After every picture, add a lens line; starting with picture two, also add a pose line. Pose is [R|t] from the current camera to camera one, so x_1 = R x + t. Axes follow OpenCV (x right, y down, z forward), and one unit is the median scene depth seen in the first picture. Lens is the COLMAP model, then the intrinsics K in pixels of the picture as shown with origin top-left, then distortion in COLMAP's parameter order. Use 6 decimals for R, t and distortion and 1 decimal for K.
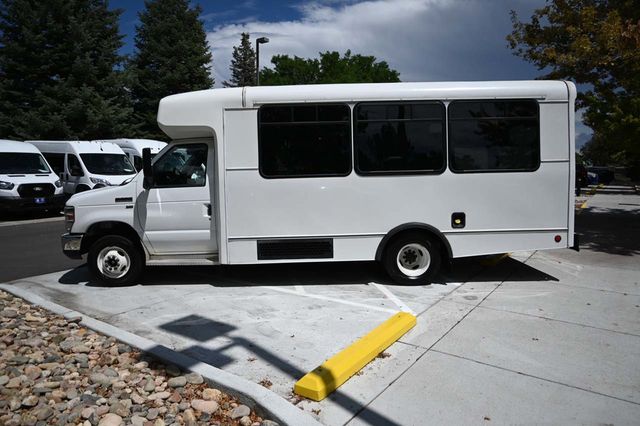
lens RADIAL K [[436.0, 0, 327.0], [0, 436.0, 216.3], [0, 0, 1]] dist [-0.002868, -0.004653]
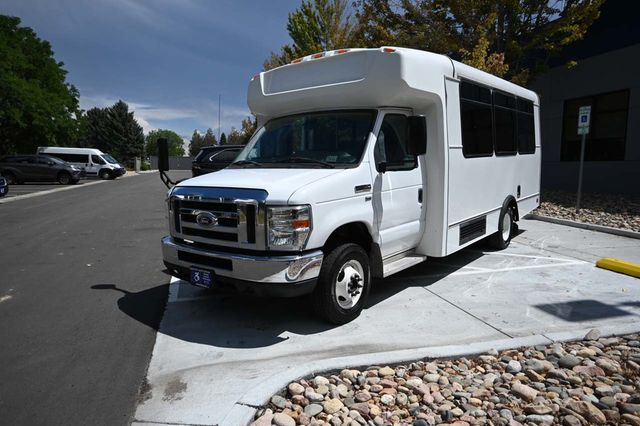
lens RADIAL K [[436.0, 0, 315.2], [0, 436.0, 214.1], [0, 0, 1]] dist [-0.002868, -0.004653]
pose [[0.649038, -0.093824, 0.754948, -1.033473], [0.088731, 0.994929, 0.047365, -0.037346], [-0.755564, 0.036245, 0.654072, 0.612920]]
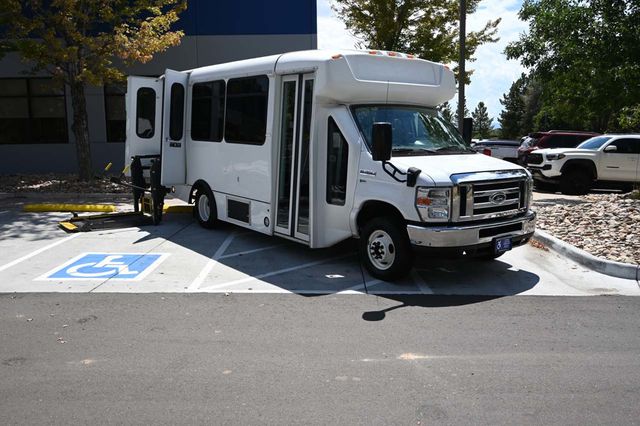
lens RADIAL K [[549.4, 0, 318.6], [0, 549.4, 210.8], [0, 0, 1]] dist [-0.030842, 0.019653]
pose [[-0.577473, -0.109631, 0.809015, -1.277098], [0.087837, 0.976848, 0.195073, -0.215558], [-0.811671, 0.183711, -0.554473, 2.012270]]
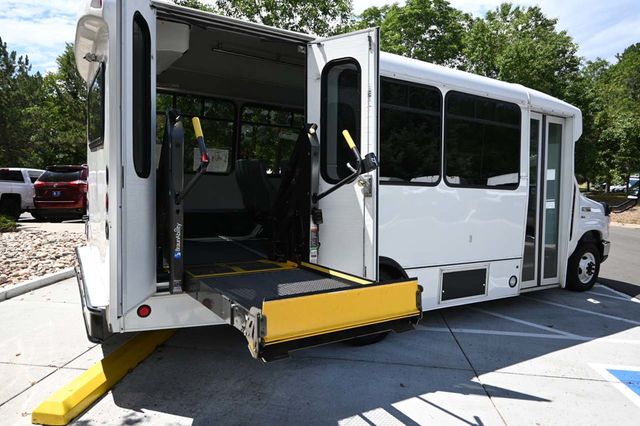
lens RADIAL K [[436.0, 0, 321.0], [0, 436.0, 214.4], [0, 0, 1]] dist [-0.002868, -0.004653]
pose [[-0.870325, 0.026073, -0.491787, 0.582983], [-0.073618, 0.980489, 0.182266, -0.204190], [0.486944, 0.194836, -0.851425, 1.913988]]
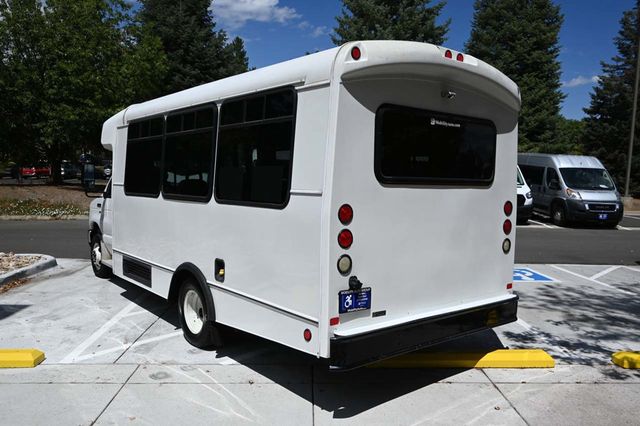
lens RADIAL K [[515.8, 0, 315.8], [0, 515.8, 216.1], [0, 0, 1]] dist [0.000976, -0.008973]
pose [[0.606624, 0.090722, -0.789796, 1.029362], [-0.112693, 0.993248, 0.027535, -0.115994], [0.786961, 0.072301, 0.612752, 0.601142]]
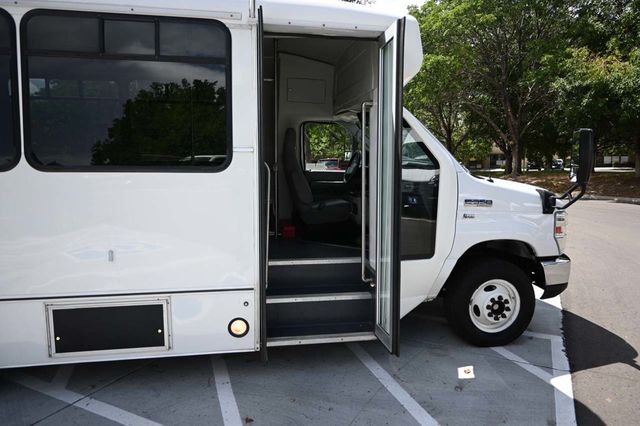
lens RADIAL K [[436.0, 0, 316.5], [0, 436.0, 213.0], [0, 0, 1]] dist [-0.002868, -0.004653]
pose [[-0.989960, 0.033226, -0.137390, -0.183869], [0.000330, 0.972521, 0.232814, -0.194152], [0.141350, 0.230431, -0.962768, 1.864326]]
